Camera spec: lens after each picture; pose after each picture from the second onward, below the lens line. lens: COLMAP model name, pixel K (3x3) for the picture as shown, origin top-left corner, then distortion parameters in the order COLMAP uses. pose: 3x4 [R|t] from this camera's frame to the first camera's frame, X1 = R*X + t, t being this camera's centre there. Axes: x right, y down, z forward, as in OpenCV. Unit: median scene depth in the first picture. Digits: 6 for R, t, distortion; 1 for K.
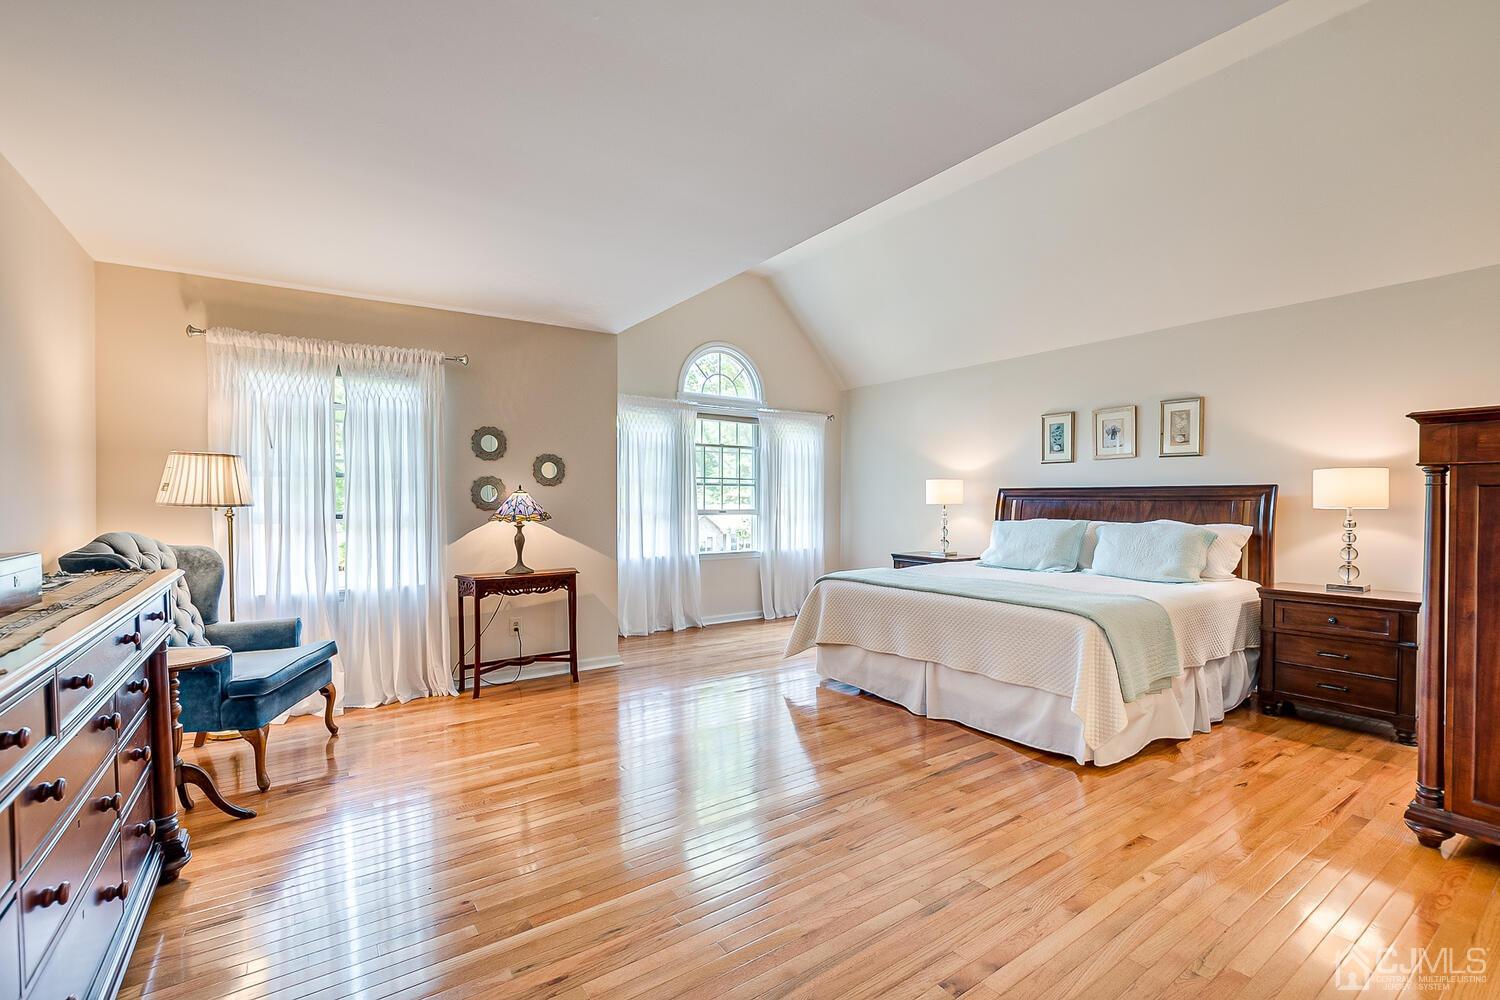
lens RADIAL K [[663.5, 0, 745.2], [0, 663.5, 505.5], [0, 0, 1]] dist [-0.026087, 0.000054]
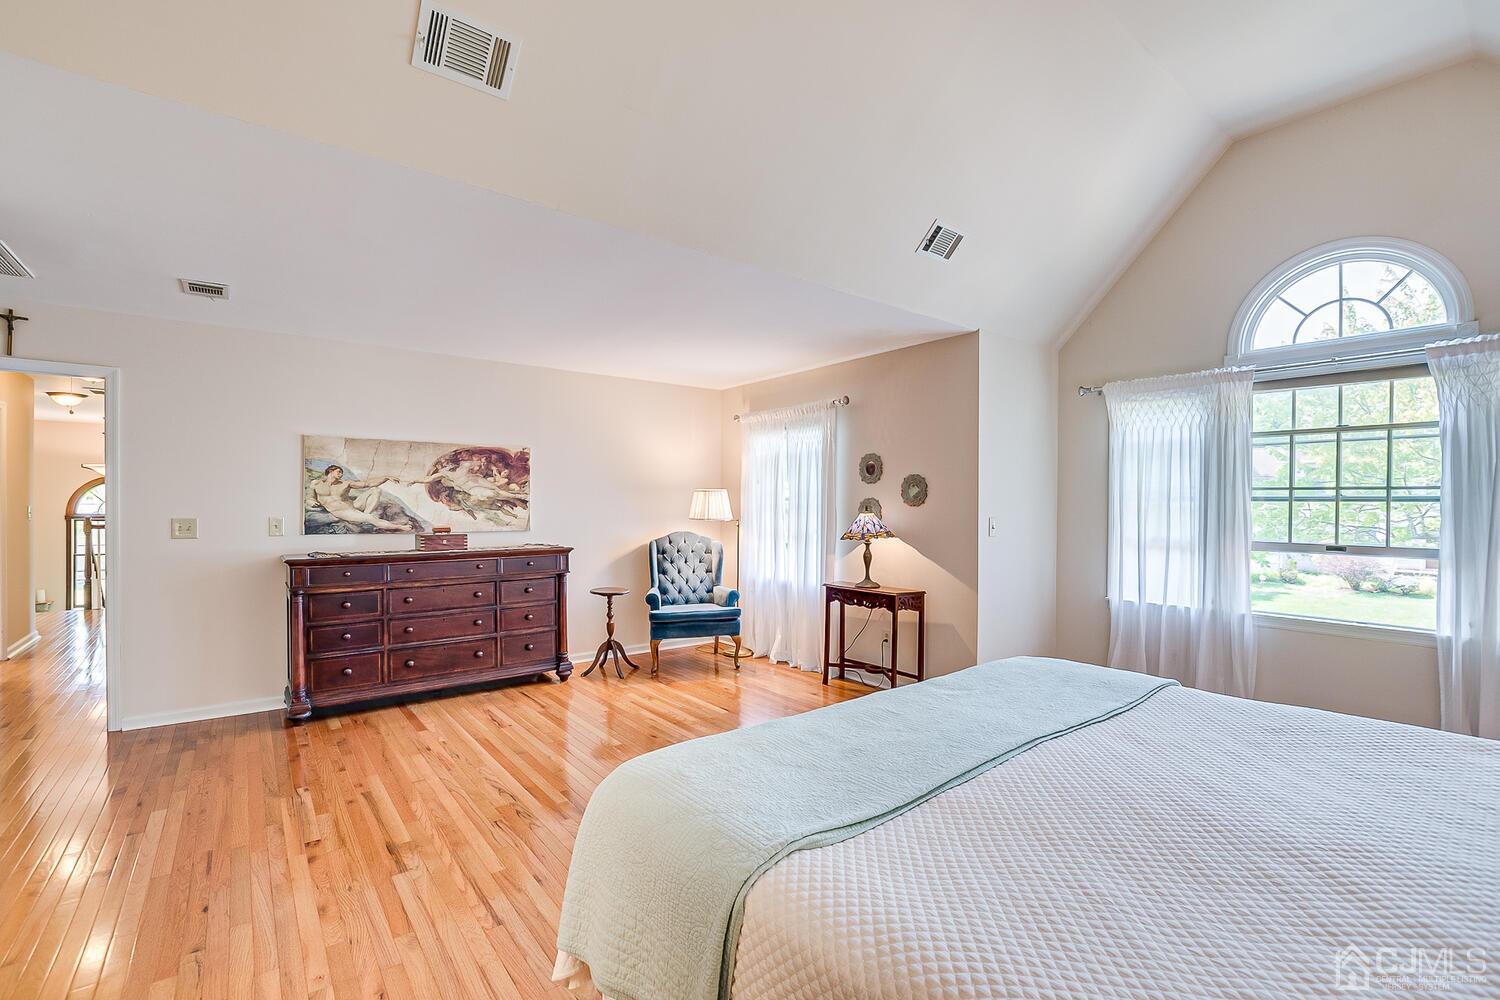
lens RADIAL K [[663.5, 0, 745.2], [0, 663.5, 505.5], [0, 0, 1]] dist [-0.026087, 0.000054]
pose [[0.054287, 0.001766, -0.998524, 0.695196], [-0.015738, 0.999876, 0.000913, -0.027902], [0.998401, 0.015666, 0.054308, 0.700043]]
